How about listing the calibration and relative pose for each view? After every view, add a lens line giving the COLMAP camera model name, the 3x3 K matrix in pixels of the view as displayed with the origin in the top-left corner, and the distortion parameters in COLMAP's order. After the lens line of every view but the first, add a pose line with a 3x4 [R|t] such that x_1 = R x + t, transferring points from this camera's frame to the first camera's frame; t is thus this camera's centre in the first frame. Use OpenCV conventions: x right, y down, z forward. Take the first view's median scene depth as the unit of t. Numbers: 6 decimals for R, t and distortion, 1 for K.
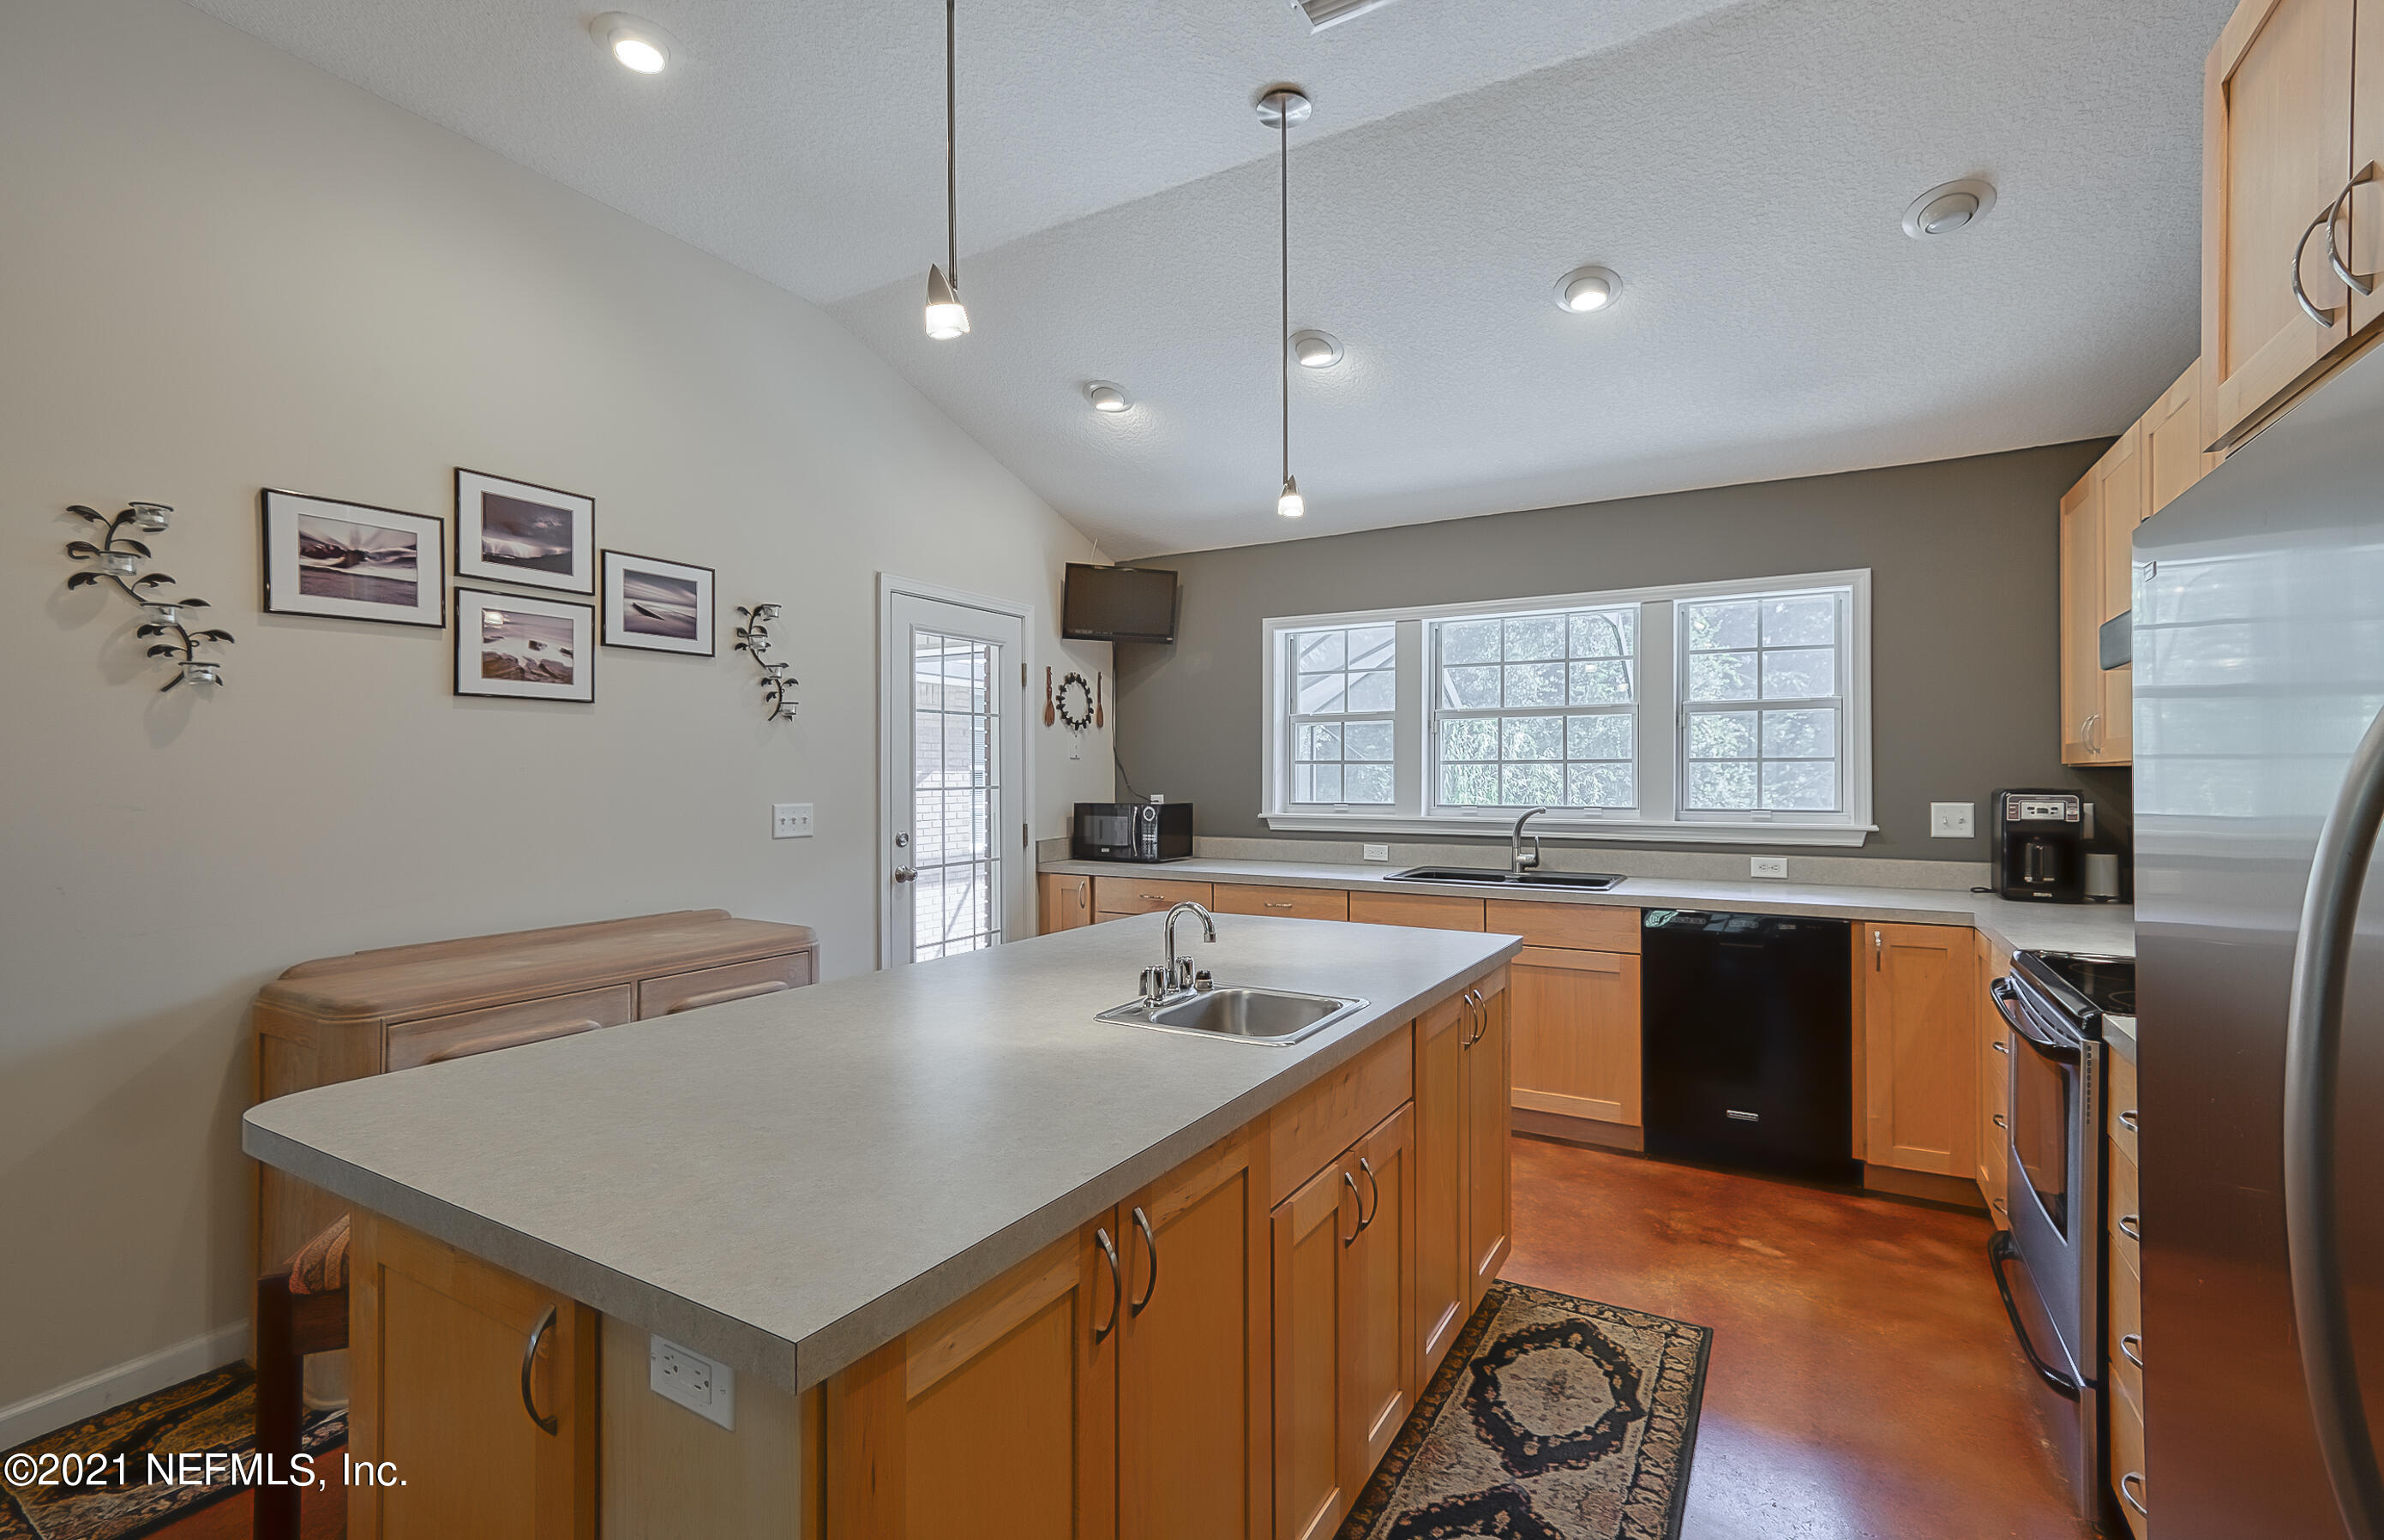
lens RADIAL K [[1052.3, 0, 1155.2], [0, 1052.3, 779.3], [0, 0, 1]] dist [0.007215, -0.000016]
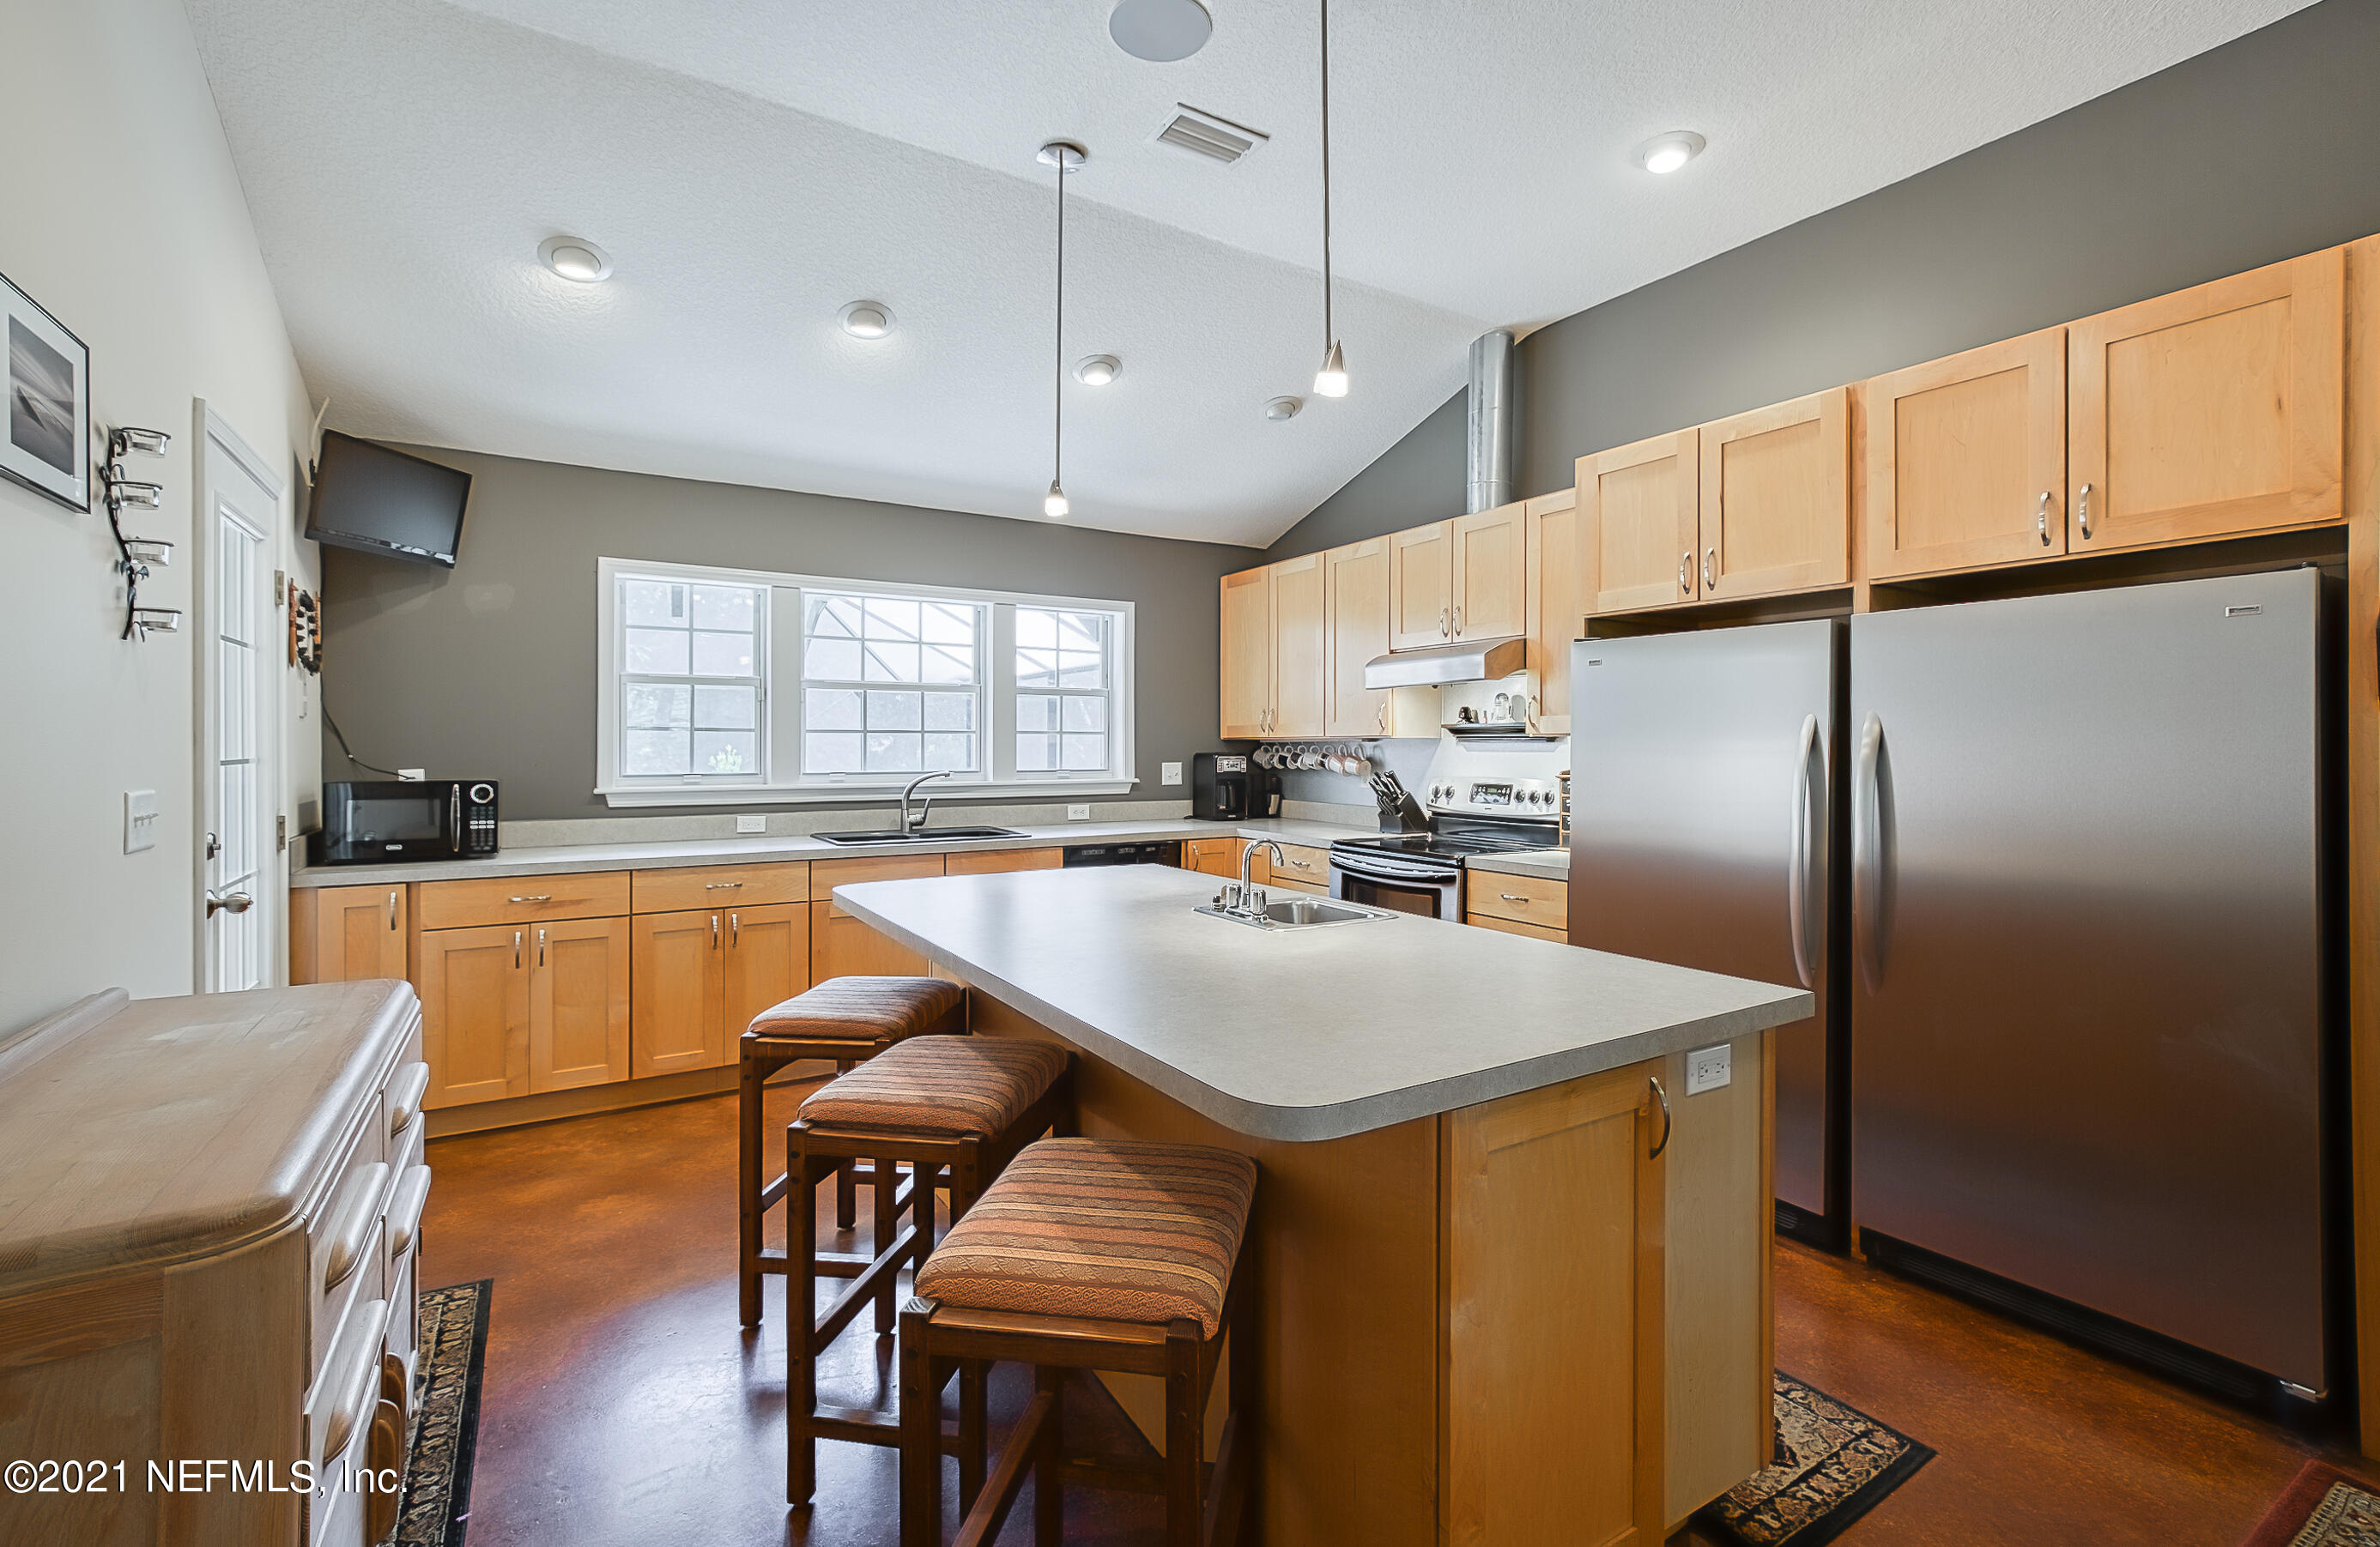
lens RADIAL K [[1050.6, 0, 1174.7], [0, 1050.6, 733.3], [0, 0, 1]] dist [0.007215, -0.000016]
pose [[0.459169, 0.009856, 0.888294, -0.518965], [-0.000477, 0.999941, -0.010848, -0.003518], [-0.888349, 0.004557, 0.459147, 0.239215]]
